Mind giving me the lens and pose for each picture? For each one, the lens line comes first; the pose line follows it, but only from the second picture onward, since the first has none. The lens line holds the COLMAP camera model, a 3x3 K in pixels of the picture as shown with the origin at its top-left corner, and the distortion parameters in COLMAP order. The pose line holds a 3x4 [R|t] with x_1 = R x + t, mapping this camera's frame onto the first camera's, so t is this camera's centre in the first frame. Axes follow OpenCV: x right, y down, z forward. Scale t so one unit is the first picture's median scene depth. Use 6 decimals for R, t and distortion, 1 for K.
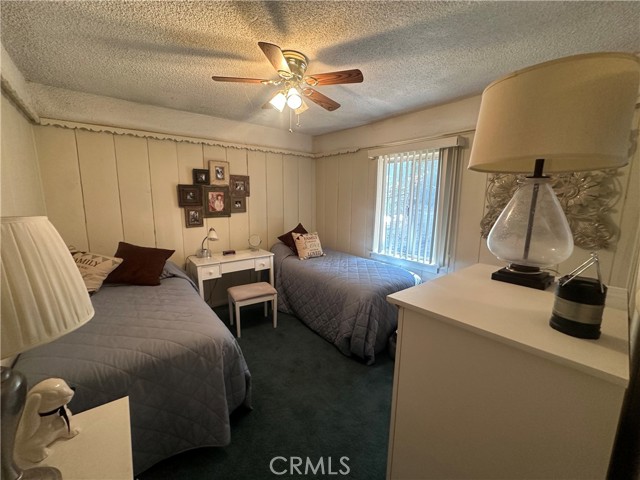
lens RADIAL K [[265.9, 0, 320.0], [0, 265.9, 240.0], [0, 0, 1]] dist [-0.003657, 0.000104]
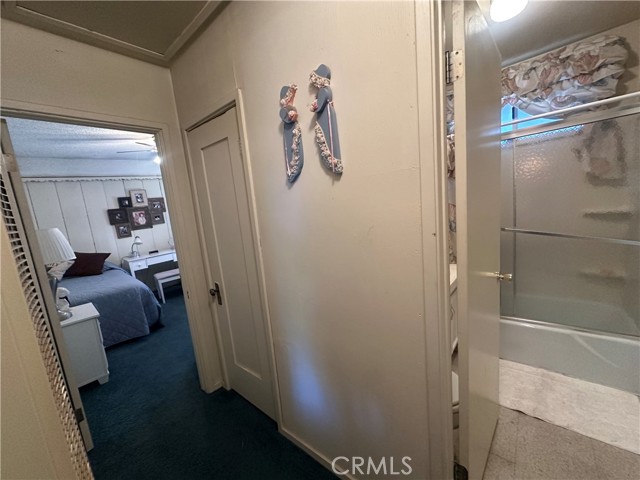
lens RADIAL K [[253.8, 0, 320.0], [0, 253.8, 240.0], [0, 0, 1]] dist [-0.003795, 0.000166]
pose [[0.976862, -0.125834, 0.172933, 0.331060], [0.125094, 0.992028, 0.015214, 0.078711], [-0.173469, 0.006771, 0.984816, -0.550309]]
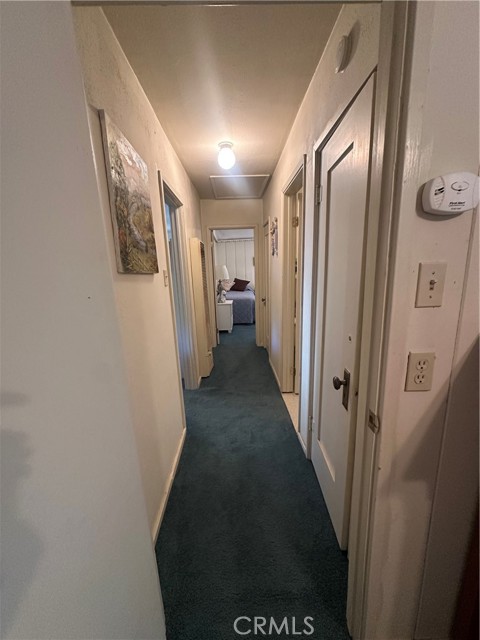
lens RADIAL K [[265.9, 0, 240.0], [0, 265.9, 320.0], [0, 0, 1]] dist [-0.003657, 0.000104]
pose [[0.793982, 0.094130, -0.600609, 0.901311], [-0.048569, 0.994604, 0.091671, 0.157973], [0.605998, -0.043615, 0.794270, -1.085280]]
